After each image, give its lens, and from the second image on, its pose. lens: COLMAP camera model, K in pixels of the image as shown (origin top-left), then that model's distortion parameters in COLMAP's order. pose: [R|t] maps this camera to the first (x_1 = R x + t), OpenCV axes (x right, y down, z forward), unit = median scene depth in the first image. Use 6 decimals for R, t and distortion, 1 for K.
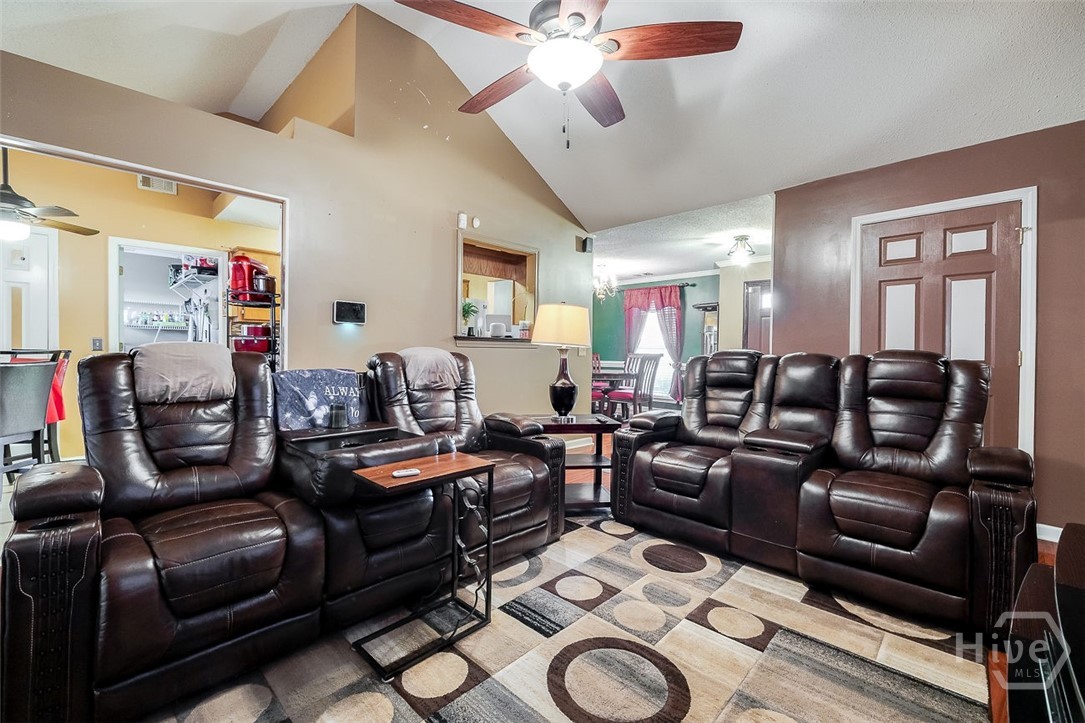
lens RADIAL K [[453.5, 0, 542.5], [0, 453.5, 361.5], [0, 0, 1]] dist [-0.000377, -0.000245]
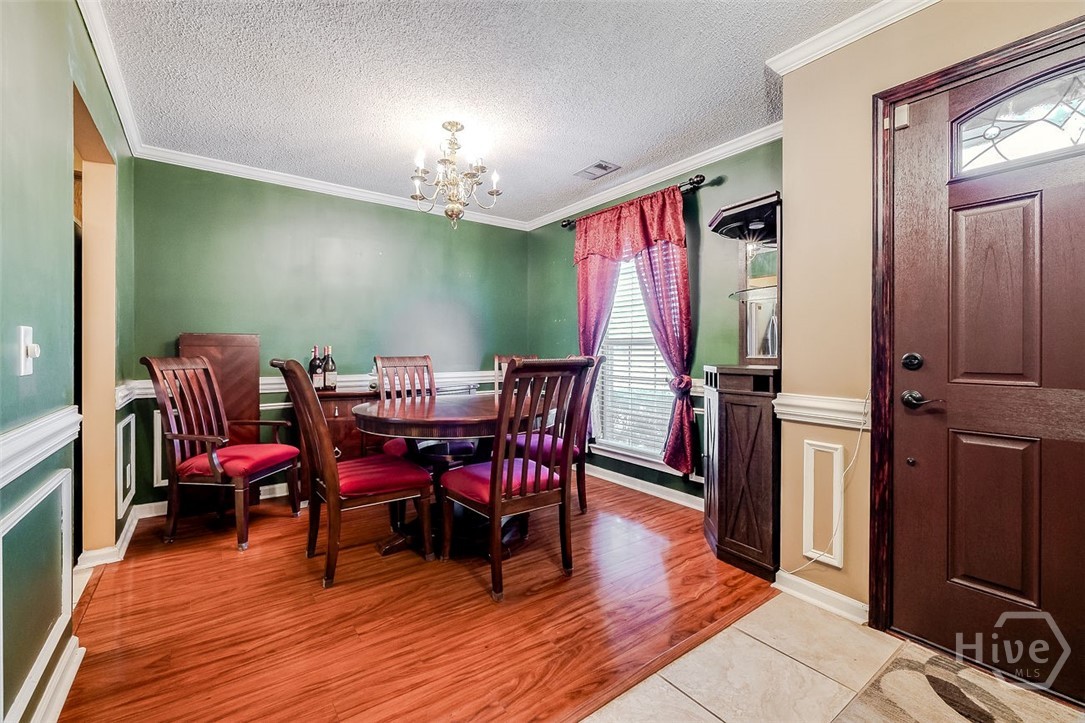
lens RADIAL K [[453.5, 0, 542.5], [0, 453.5, 361.5], [0, 0, 1]] dist [-0.000377, -0.000245]
pose [[0.988905, 0.001381, -0.148540, 0.245340], [-0.002868, 0.999948, -0.009797, -0.008742], [0.148518, 0.010114, 0.988858, 0.600171]]
